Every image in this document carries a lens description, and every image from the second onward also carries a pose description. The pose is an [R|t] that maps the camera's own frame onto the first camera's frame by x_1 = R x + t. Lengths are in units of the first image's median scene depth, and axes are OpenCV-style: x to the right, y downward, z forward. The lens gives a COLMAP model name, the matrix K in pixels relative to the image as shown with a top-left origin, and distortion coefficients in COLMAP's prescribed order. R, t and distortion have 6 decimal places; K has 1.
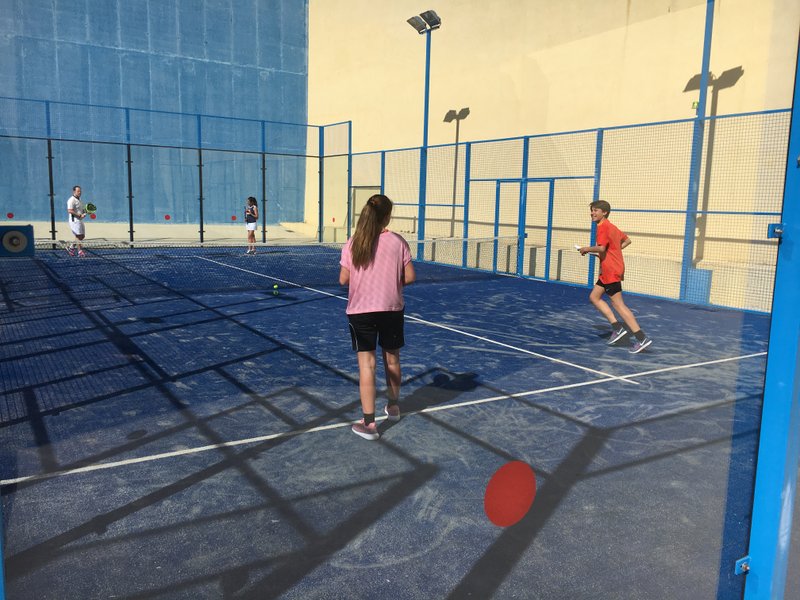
lens RADIAL K [[690.5, 0, 421.1], [0, 690.5, 296.3], [0, 0, 1]] dist [0.089215, -0.123478]
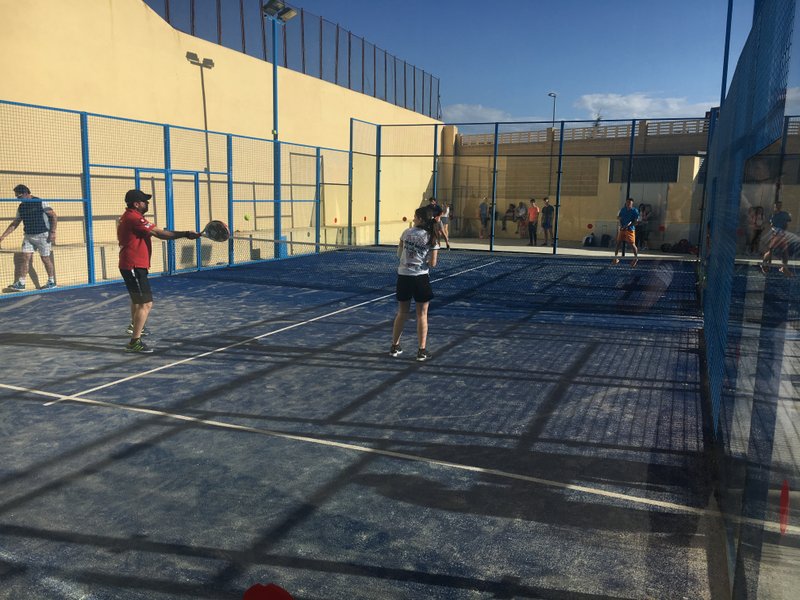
lens RADIAL K [[695.5, 0, 401.0], [0, 695.5, 285.8], [0, 0, 1]] dist [0.083499, -0.117468]
pose [[-0.569793, -0.127948, 0.811767, -0.625028], [0.092701, 0.971493, 0.218192, -0.148293], [-0.816543, 0.199576, -0.541689, 0.979440]]
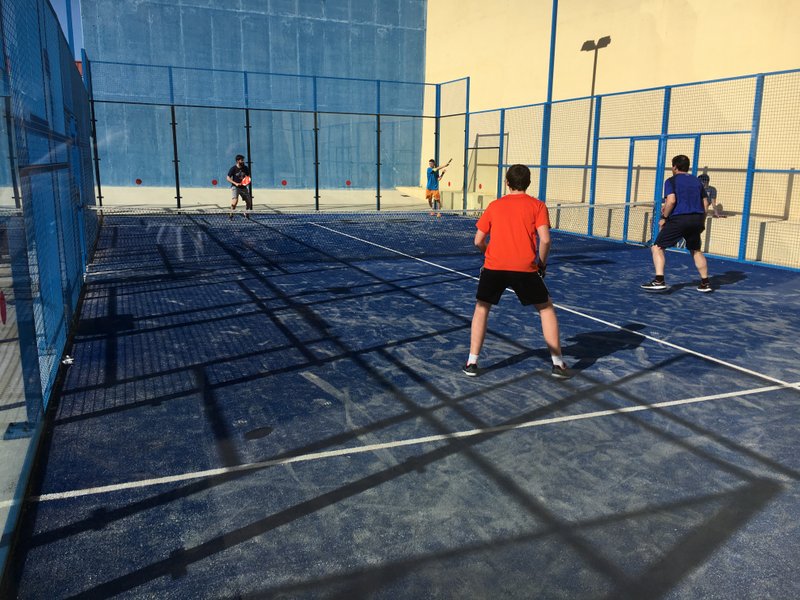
lens RADIAL K [[698.7, 0, 416.8], [0, 698.7, 305.3], [0, 0, 1]] dist [0.092300, -0.124875]
pose [[0.984767, 0.024019, -0.172212, 0.000151], [-0.013022, 0.997820, 0.064702, -0.005513], [0.173390, -0.061474, 0.982933, 0.032559]]
